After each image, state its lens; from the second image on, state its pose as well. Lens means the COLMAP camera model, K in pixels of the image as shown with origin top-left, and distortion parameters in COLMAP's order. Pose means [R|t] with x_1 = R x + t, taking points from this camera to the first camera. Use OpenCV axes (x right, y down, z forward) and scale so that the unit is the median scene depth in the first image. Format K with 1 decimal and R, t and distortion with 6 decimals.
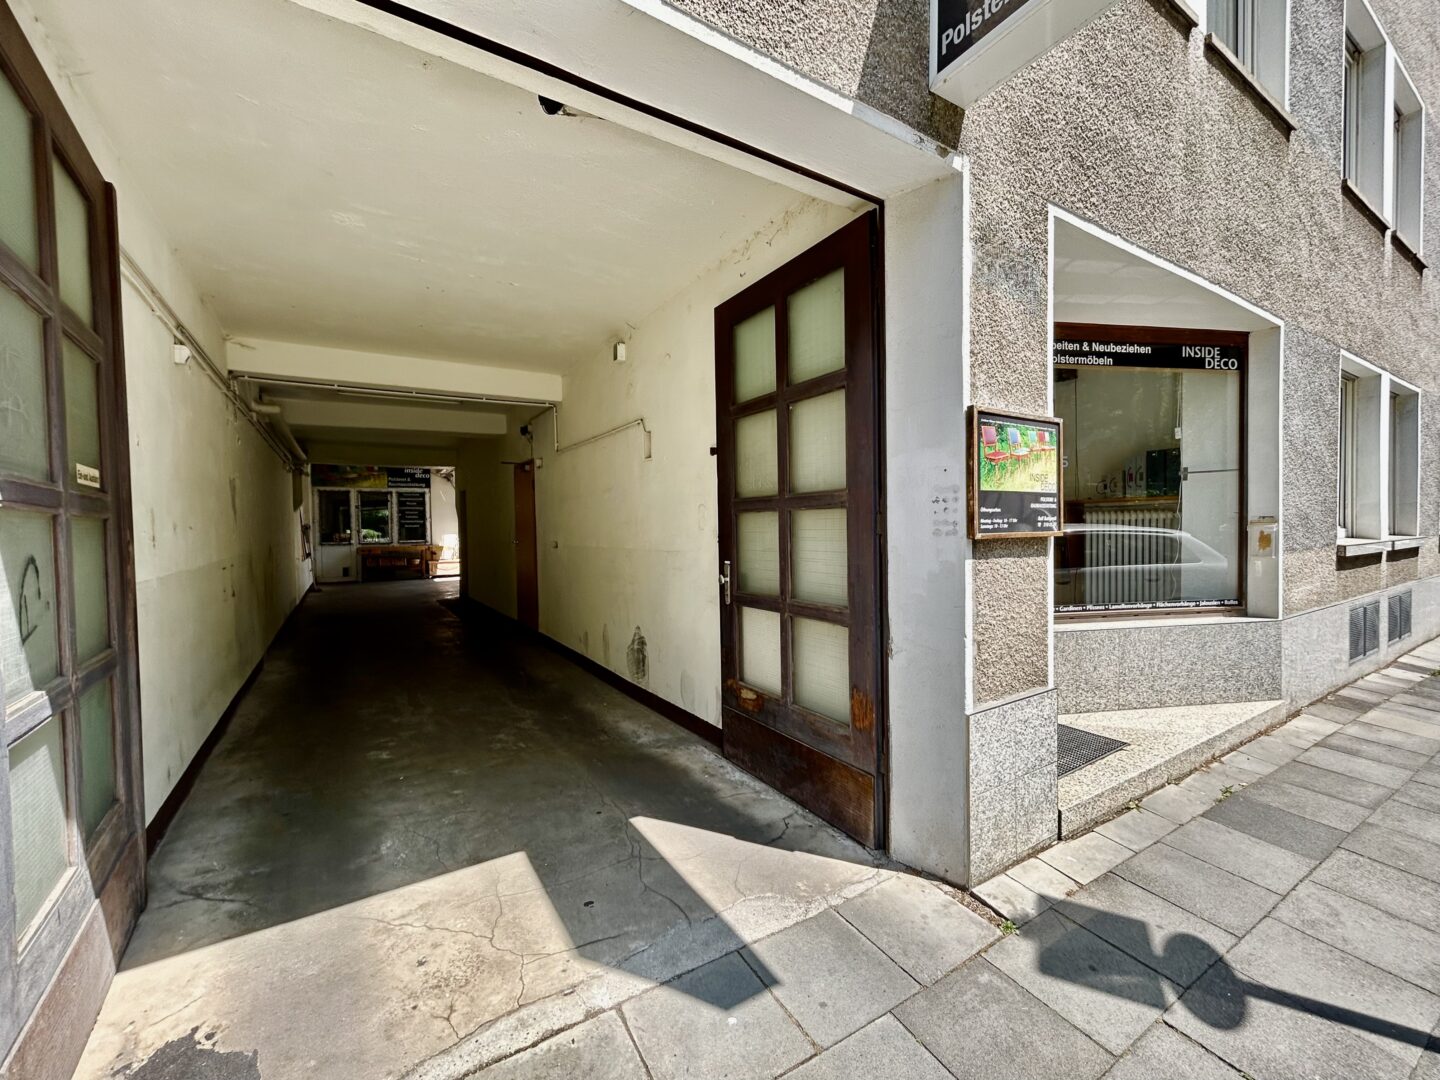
lens RADIAL K [[598.9, 0, 719.3], [0, 598.9, 539.6], [0, 0, 1]] dist [-0.000873, 0.000037]
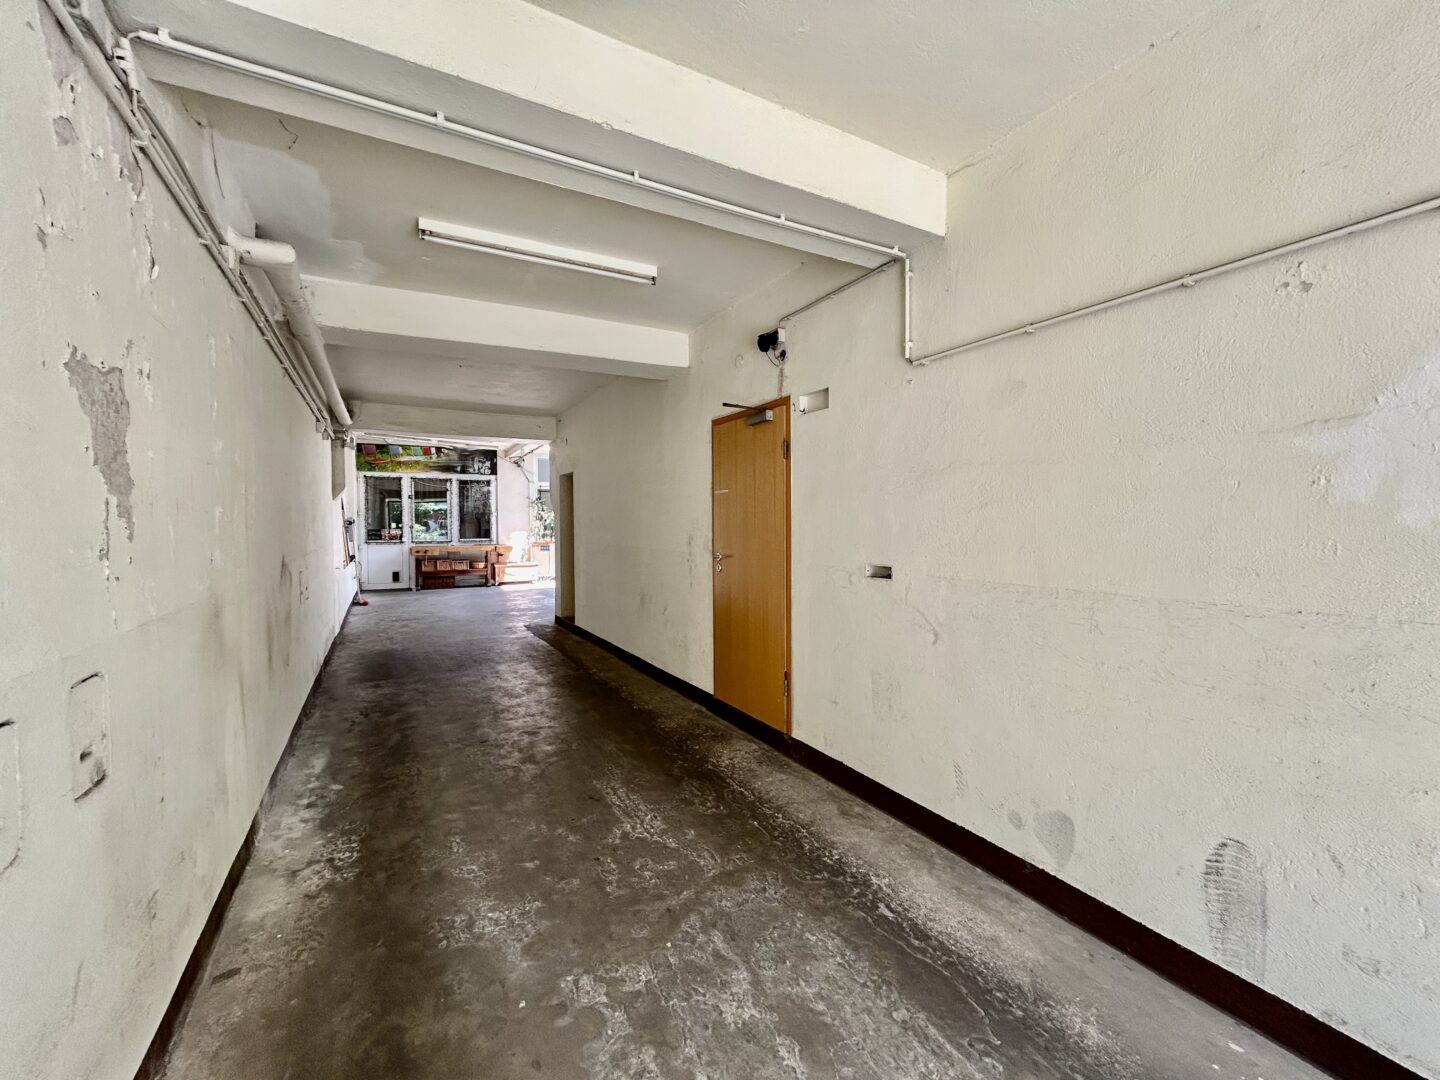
lens RADIAL K [[598.9, 0, 722.6], [0, 598.9, 540.9], [0, 0, 1]] dist [-0.000873, 0.000037]
pose [[0.998838, 0.015319, -0.045704, -0.145112], [-0.015053, 0.999868, 0.006150, -0.006432], [0.045792, -0.005455, 0.998936, 0.209450]]
